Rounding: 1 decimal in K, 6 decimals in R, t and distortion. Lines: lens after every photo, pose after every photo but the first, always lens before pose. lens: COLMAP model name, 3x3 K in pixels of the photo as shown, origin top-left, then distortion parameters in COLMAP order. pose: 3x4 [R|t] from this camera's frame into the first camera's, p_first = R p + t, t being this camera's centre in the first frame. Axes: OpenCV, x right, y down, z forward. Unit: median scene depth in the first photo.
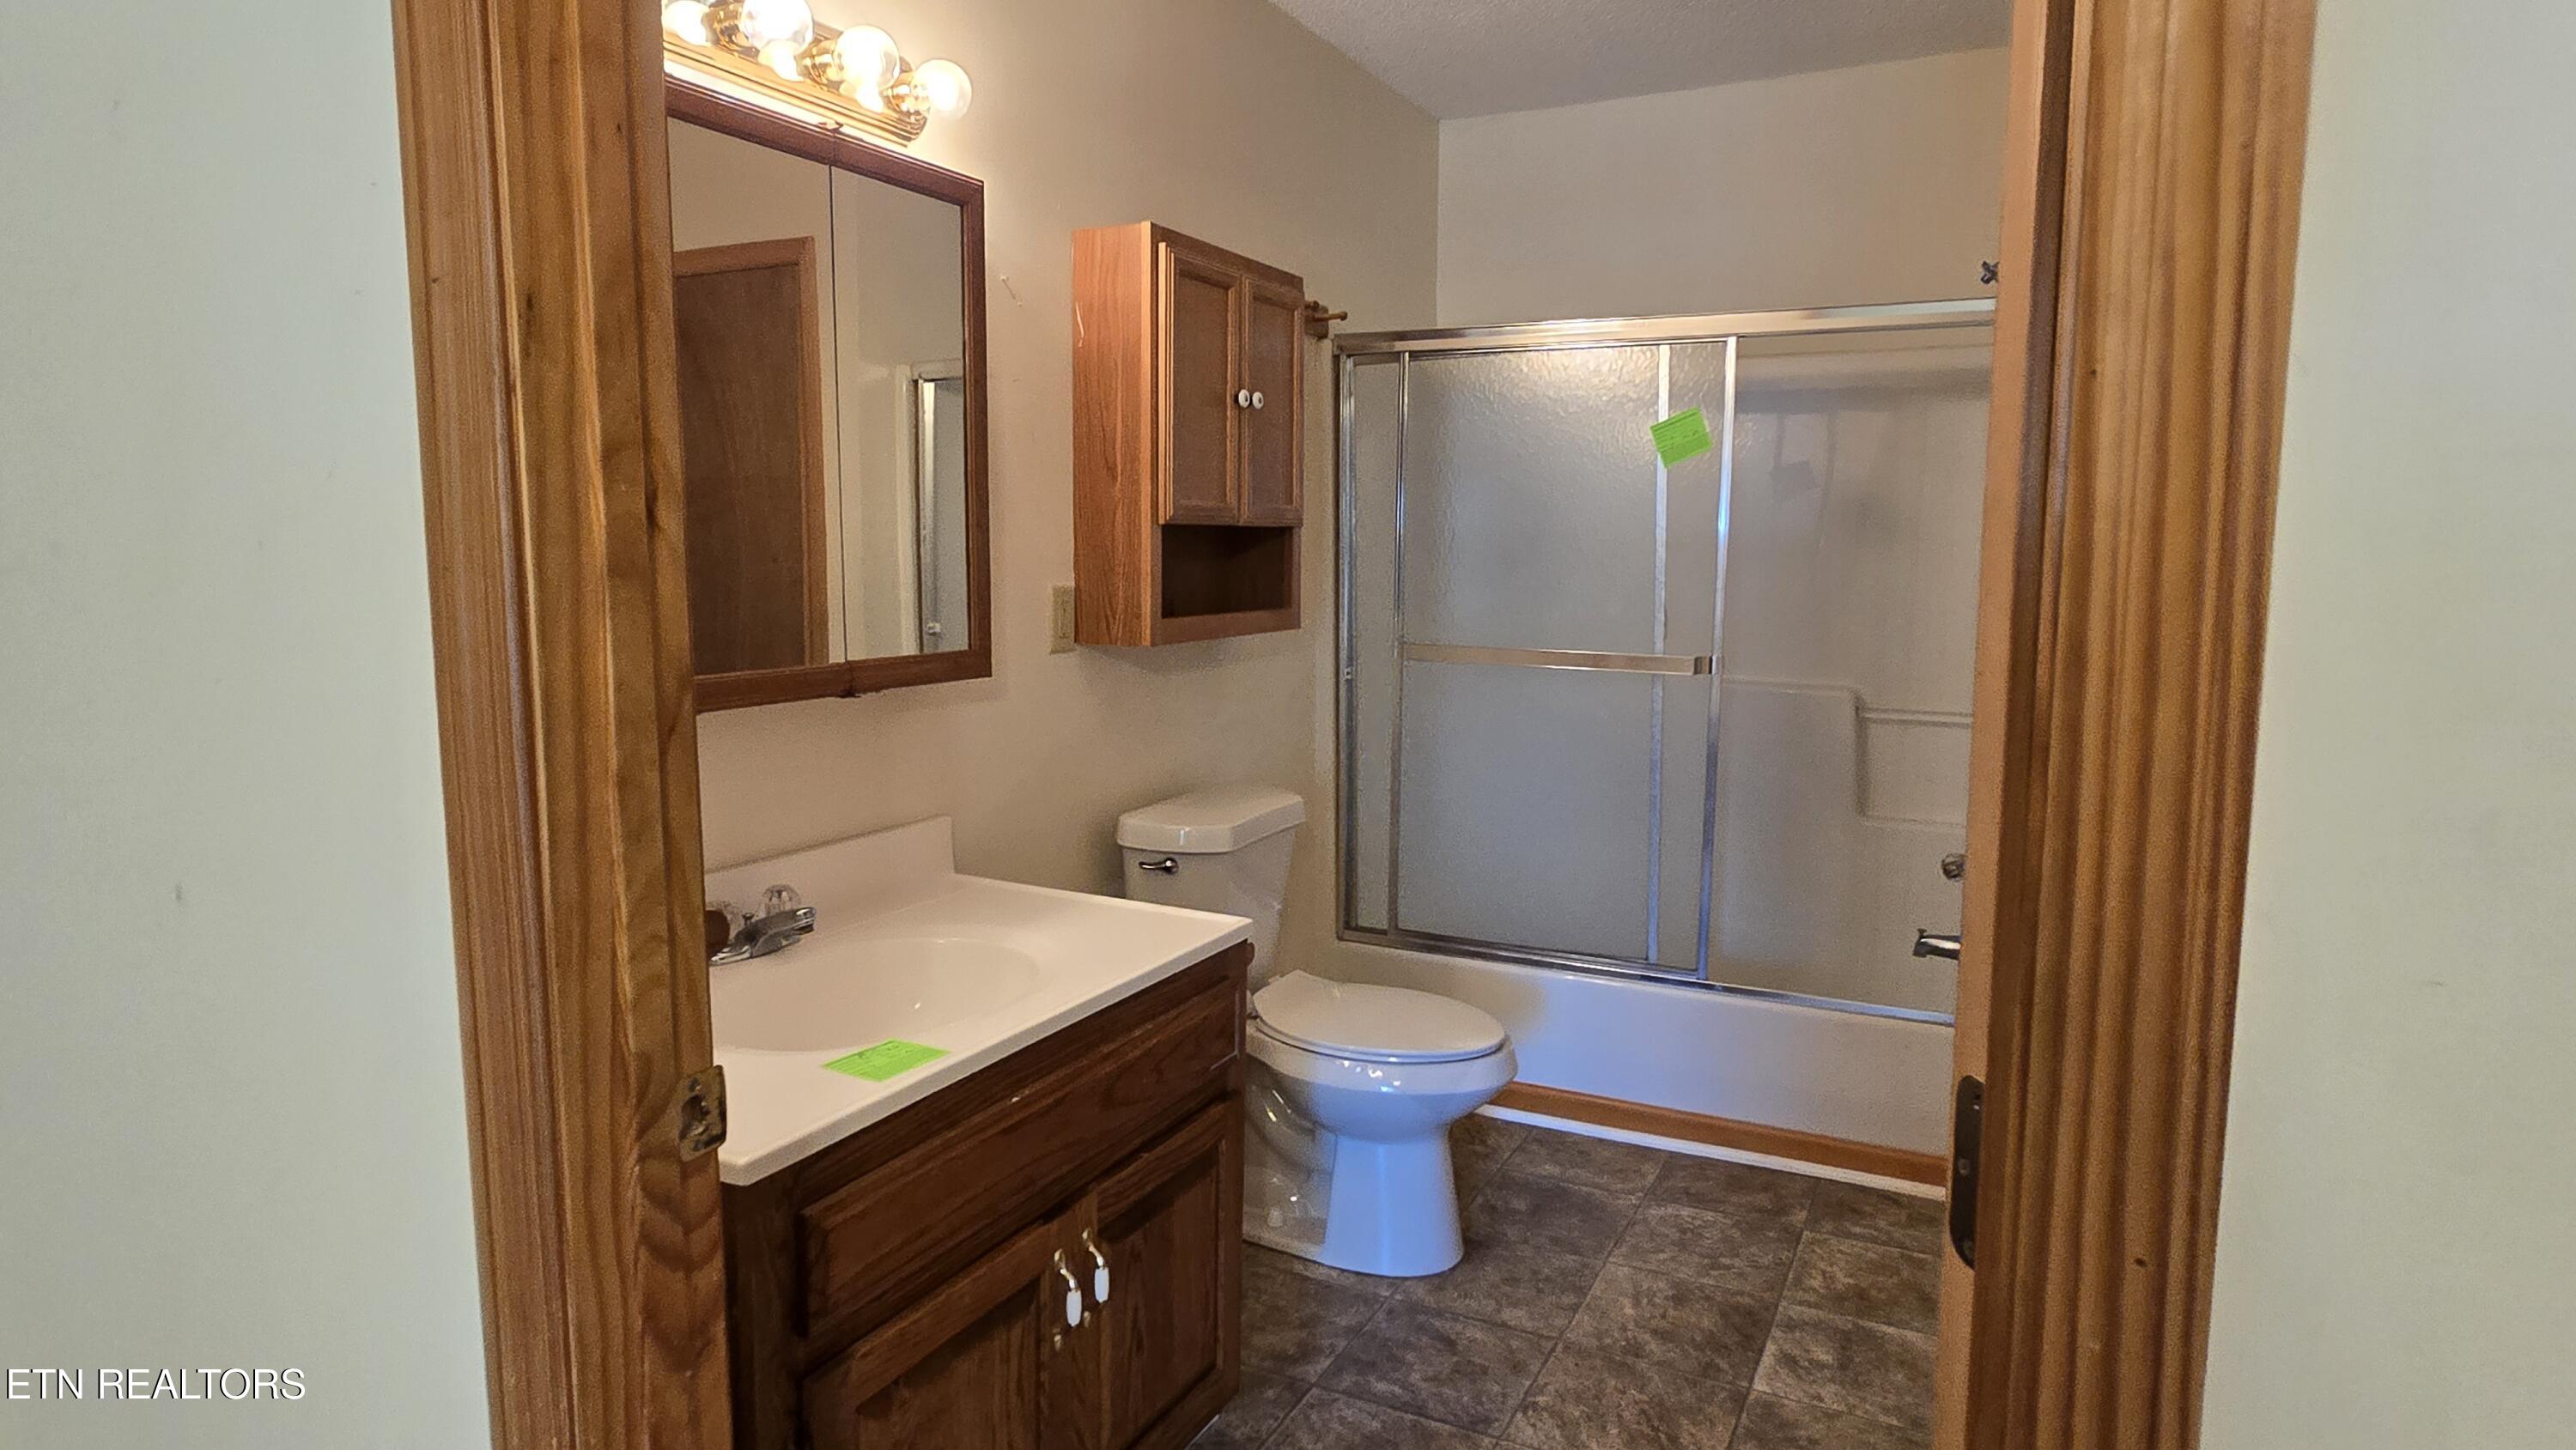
lens RADIAL K [[1475.8, 0, 1278.9], [0, 1475.8, 734.0], [0, 0, 1]] dist [-0.002236, 0.001593]
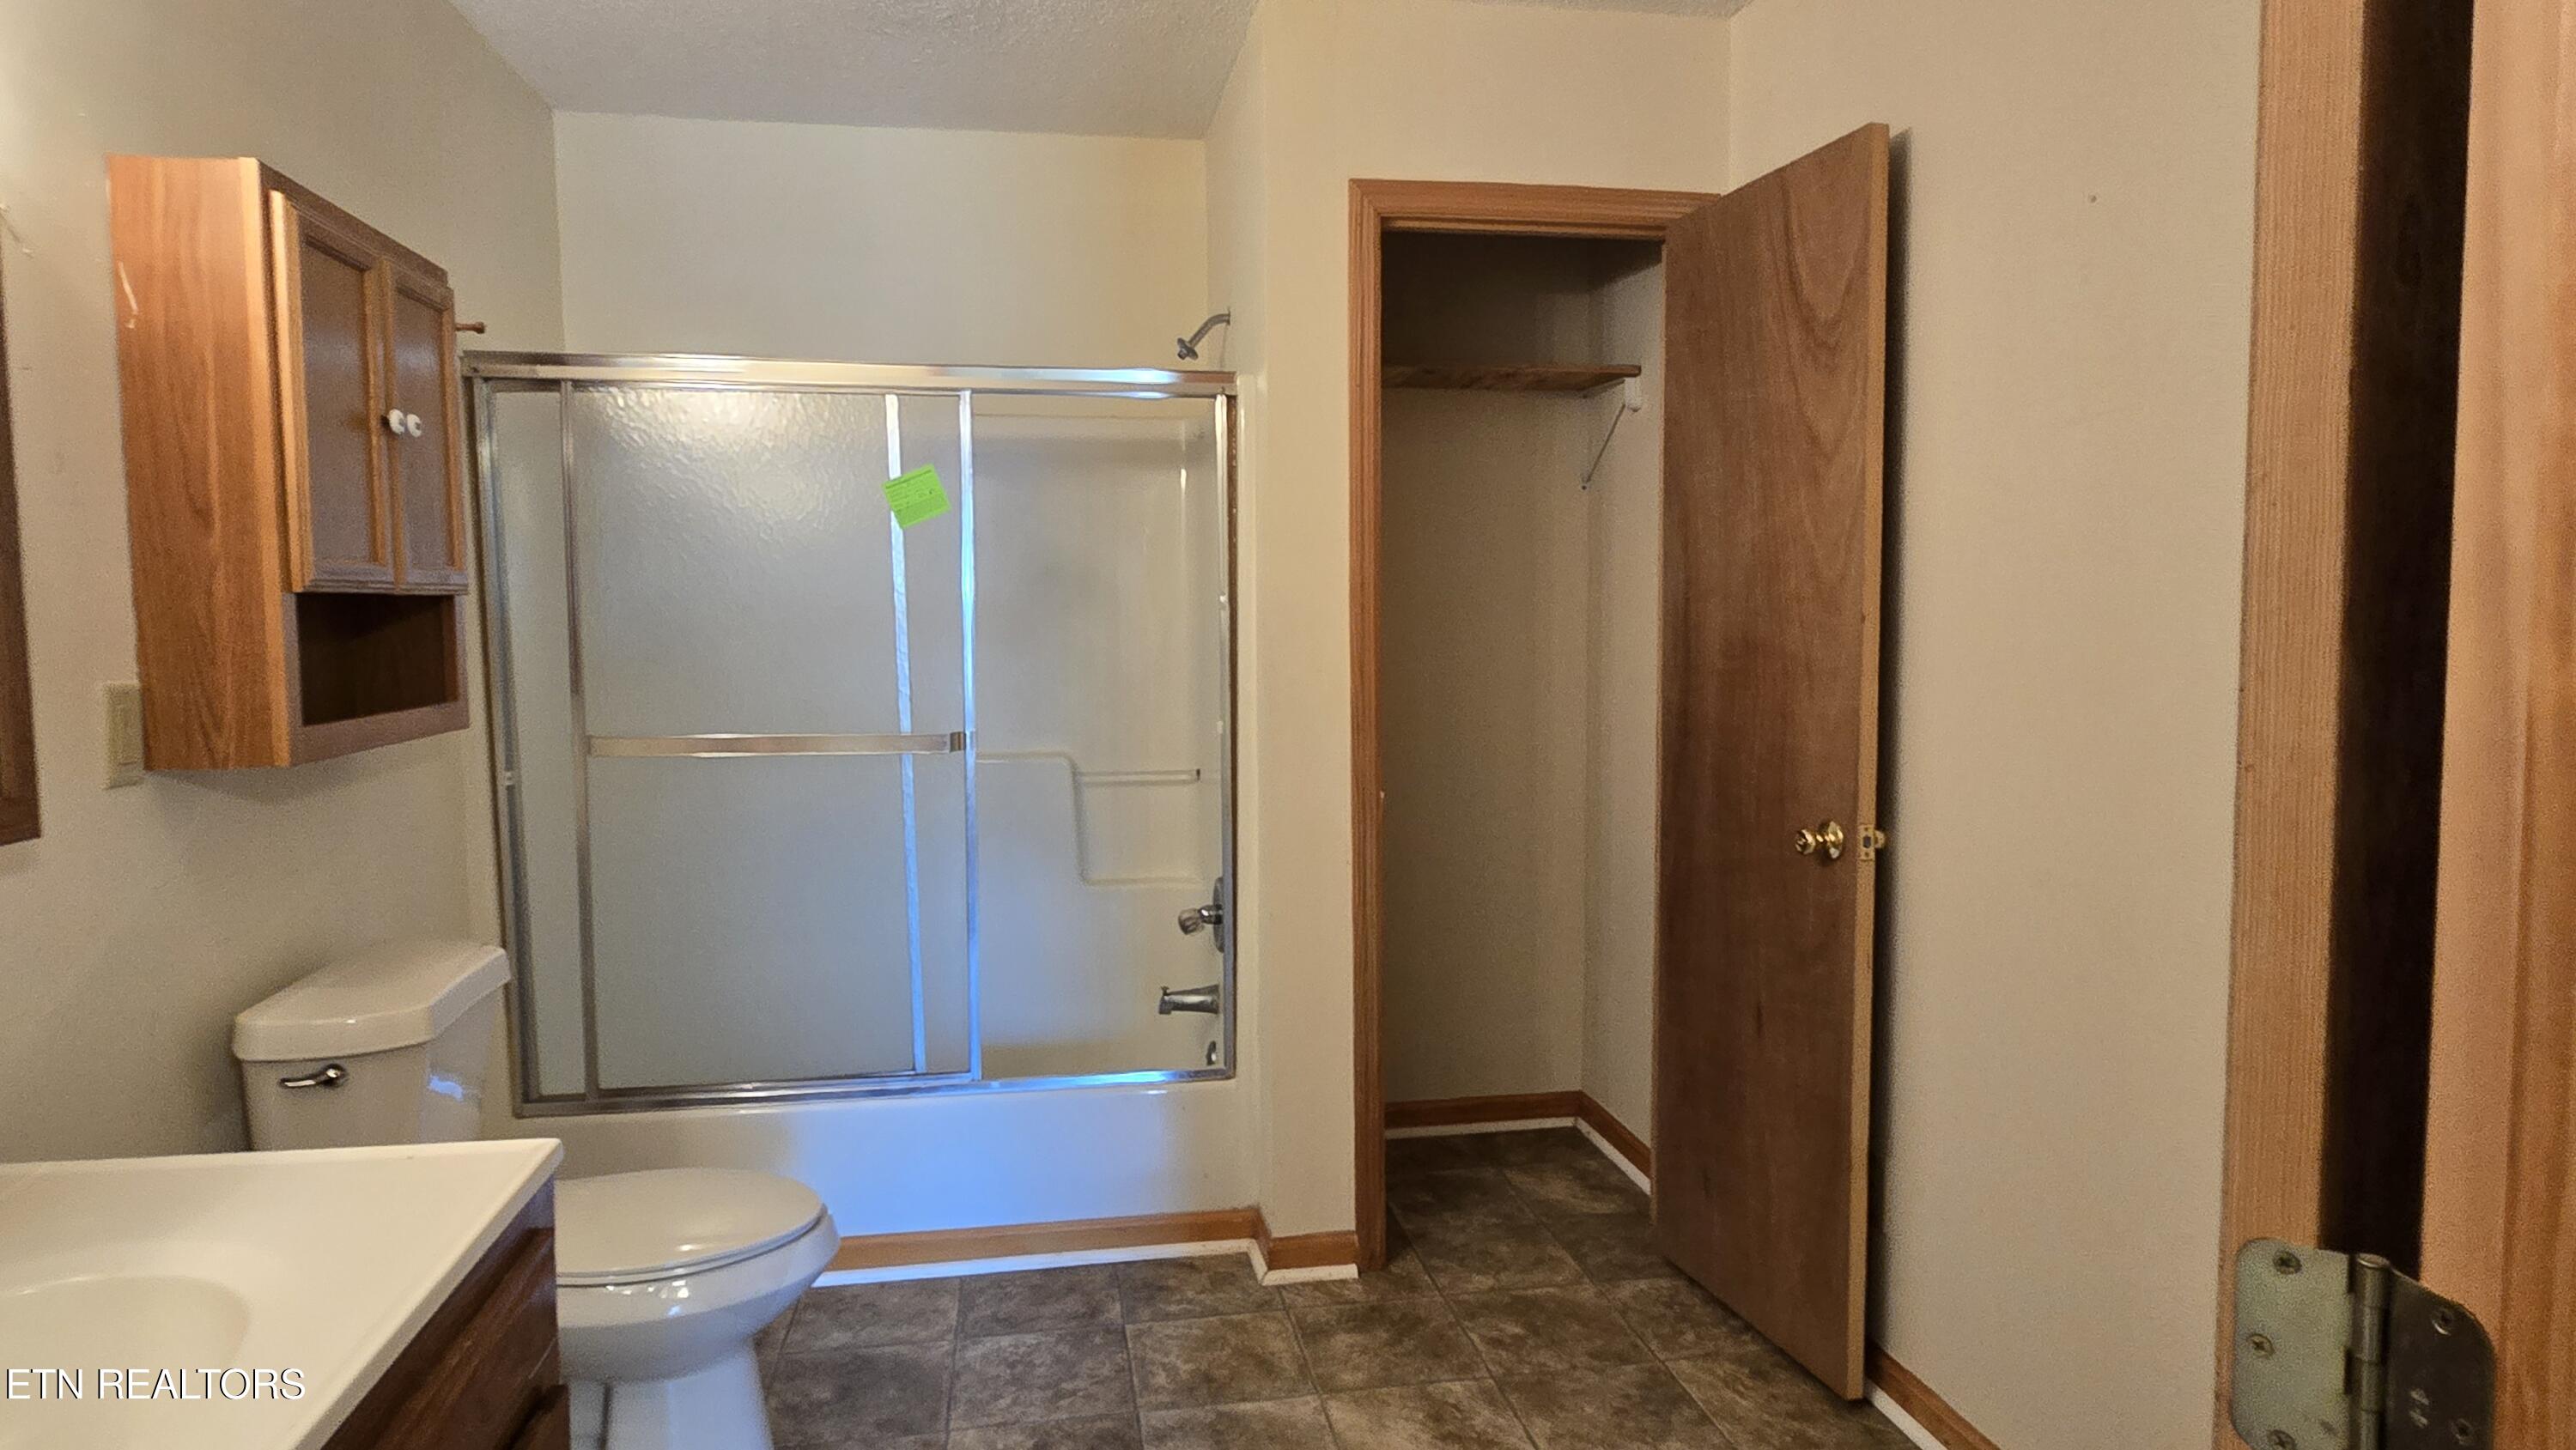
lens RADIAL K [[1475.8, 0, 1255.5], [0, 1475.8, 731.9], [0, 0, 1]] dist [-0.002236, 0.001593]
pose [[0.803061, -0.058811, 0.592987, -0.132330], [0.084431, 0.996308, -0.015530, -0.026779], [-0.589885, 0.062538, 0.805062, 0.172213]]
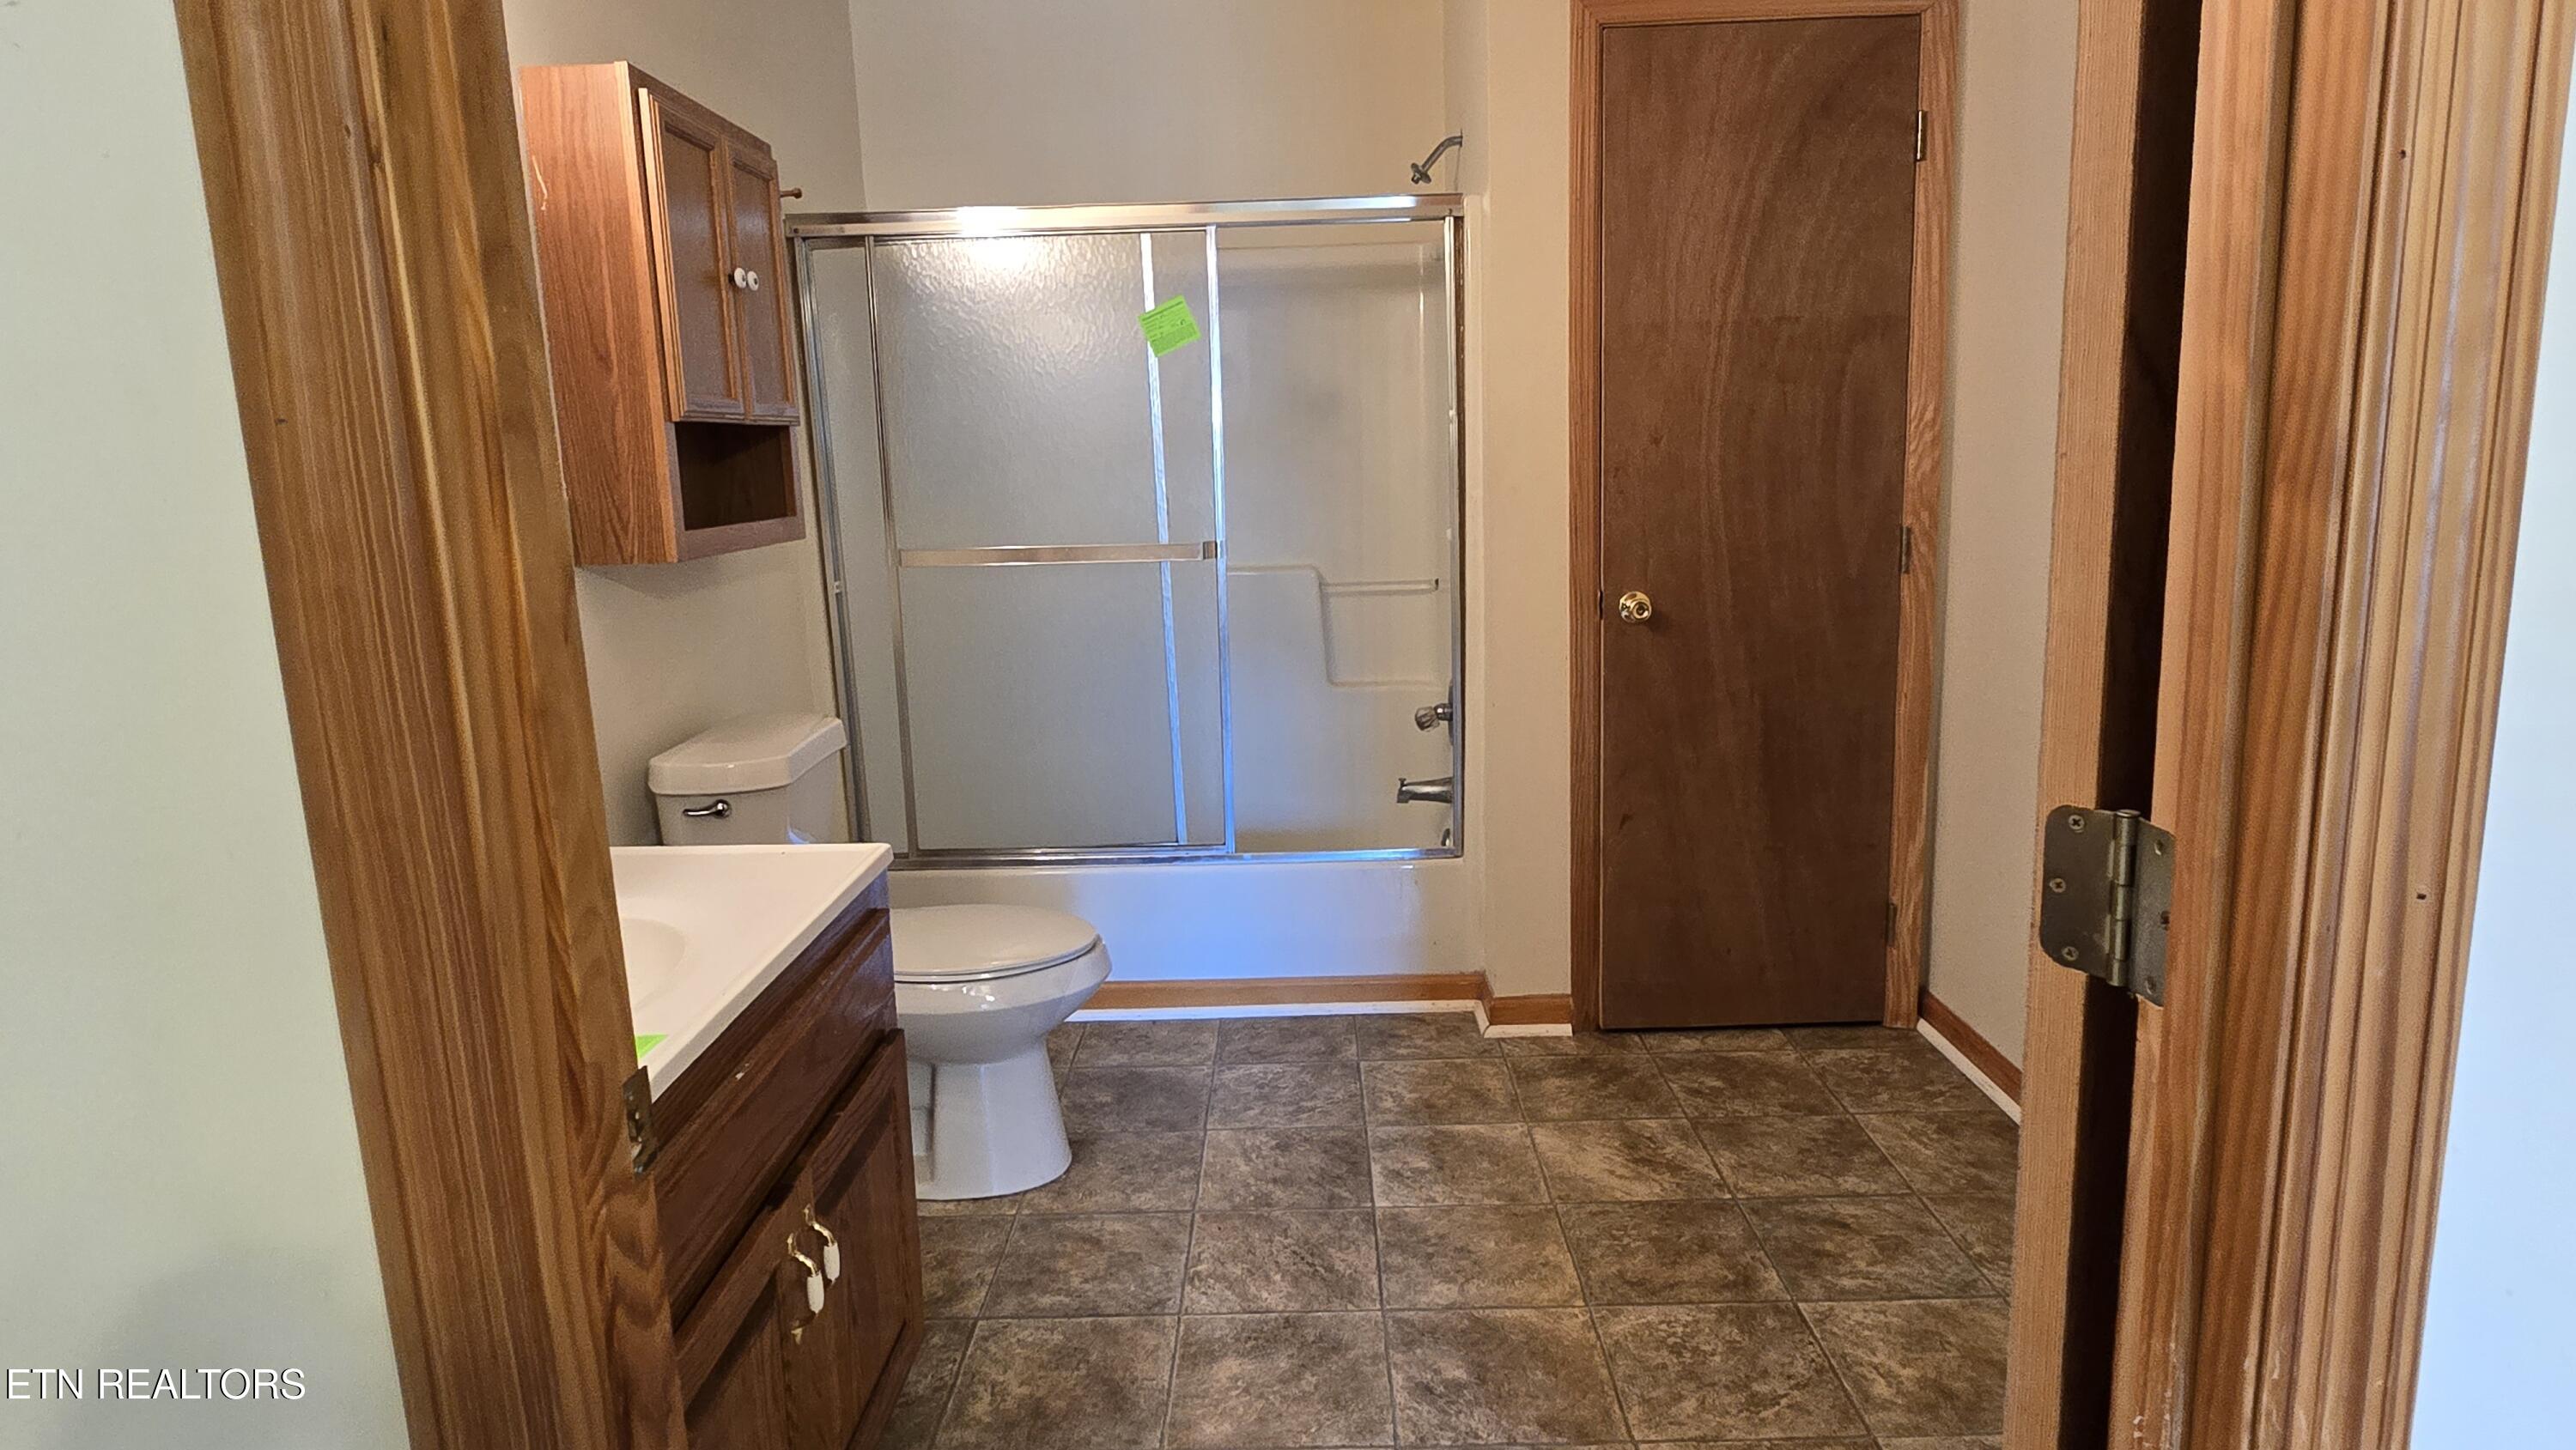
lens RADIAL K [[1475.8, 0, 1260.3], [0, 1475.8, 732.5], [0, 0, 1]] dist [-0.002236, 0.001593]
pose [[0.898114, -0.115278, 0.424385, -0.159231], [0.092271, 0.992947, 0.074448, 0.007377], [-0.429974, -0.027704, 0.902416, 0.059393]]
